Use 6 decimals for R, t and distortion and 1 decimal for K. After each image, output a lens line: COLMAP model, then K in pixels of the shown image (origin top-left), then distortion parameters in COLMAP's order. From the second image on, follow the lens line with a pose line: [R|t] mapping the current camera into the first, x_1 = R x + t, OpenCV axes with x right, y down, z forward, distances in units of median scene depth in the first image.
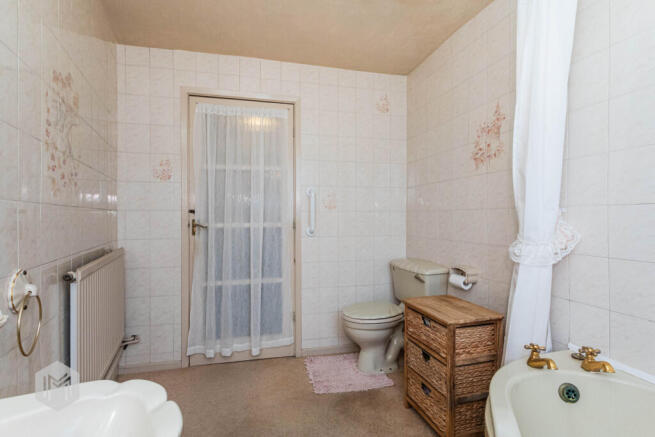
lens RADIAL K [[315.0, 0, 326.3], [0, 315.0, 219.1], [0, 0, 1]] dist [-0.000709, -0.000027]
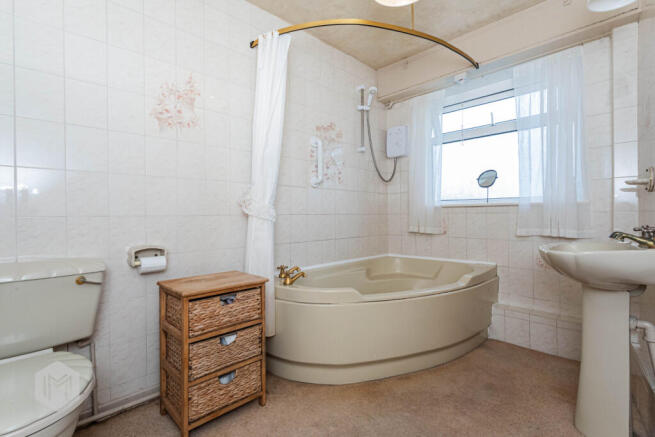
lens RADIAL K [[315.0, 0, 327.4], [0, 315.0, 217.2], [0, 0, 1]] dist [-0.000709, -0.000027]
pose [[-0.480268, -0.000226, 0.877122, -0.542932], [0.016060, 0.999830, 0.009051, 0.085468], [-0.876975, 0.018434, -0.480183, 1.084655]]
